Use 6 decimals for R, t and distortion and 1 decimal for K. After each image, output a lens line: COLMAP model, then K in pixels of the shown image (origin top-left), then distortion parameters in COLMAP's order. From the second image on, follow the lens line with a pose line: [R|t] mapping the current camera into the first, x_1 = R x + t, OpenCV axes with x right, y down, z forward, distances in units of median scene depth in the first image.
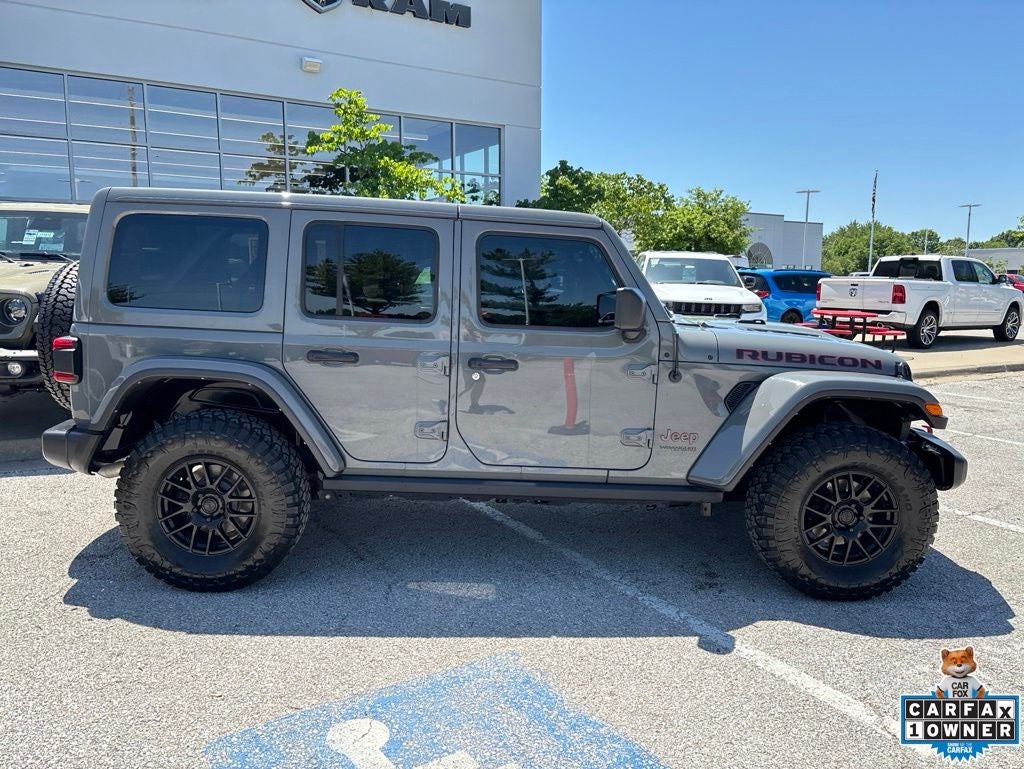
lens RADIAL K [[779.9, 0, 512.0], [0, 779.9, 384.5], [0, 0, 1]] dist [0.046223, -0.048036]
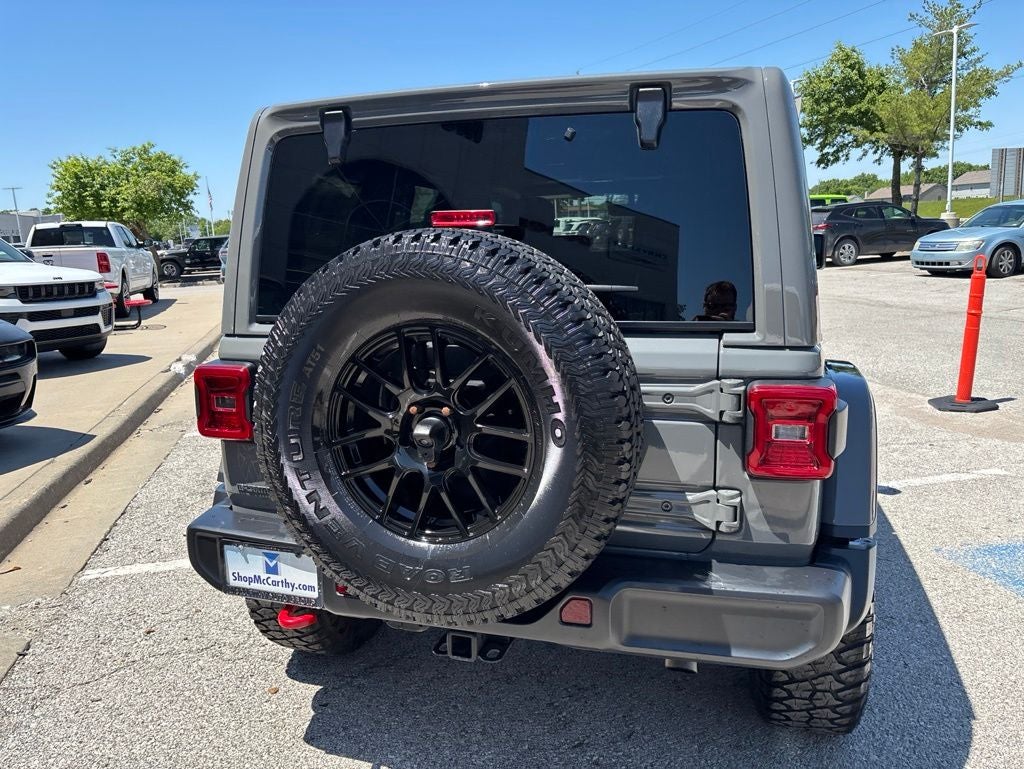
lens RADIAL K [[780.2, 0, 510.1], [0, 780.2, 371.2], [0, 0, 1]] dist [0.046749, -0.051200]
pose [[0.316100, -0.196371, 0.928181, -1.005599], [0.177775, 0.973275, 0.145368, -0.156193], [-0.931921, 0.119057, 0.342562, 0.961727]]
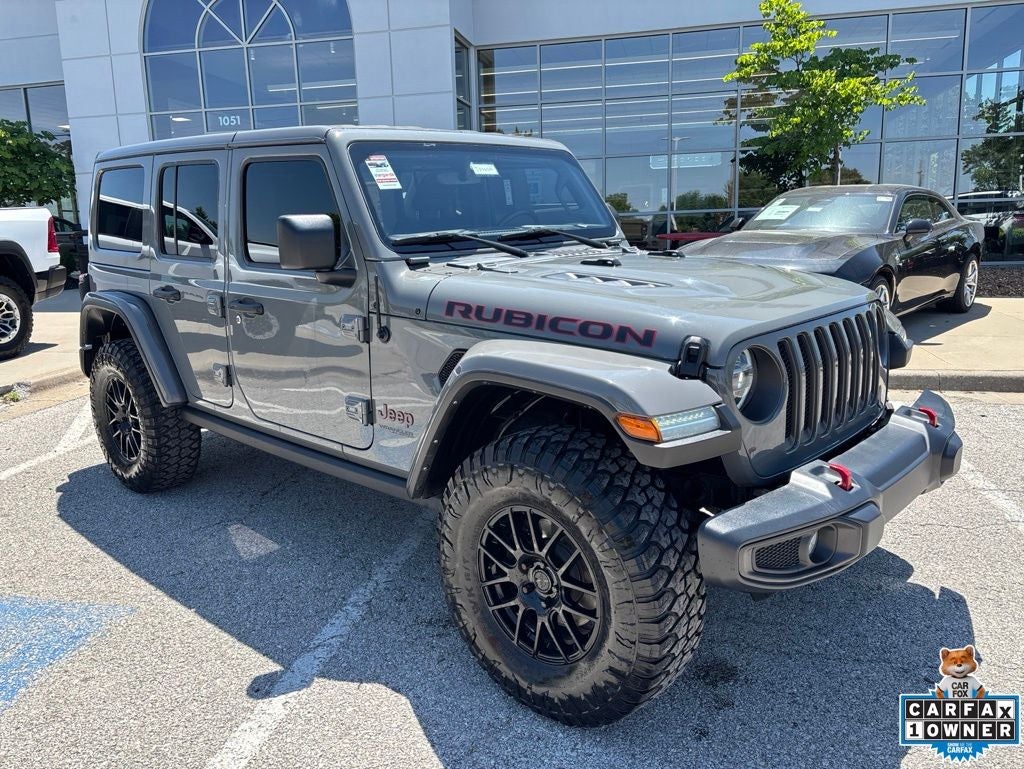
lens RADIAL K [[781.1, 0, 509.6], [0, 781.1, 382.5], [0, 0, 1]] dist [0.040757, -0.042782]
pose [[0.708924, 0.106873, -0.697141, 0.813024], [-0.061741, 0.994062, 0.089608, -0.039218], [0.702577, -0.020483, 0.711312, 0.544053]]
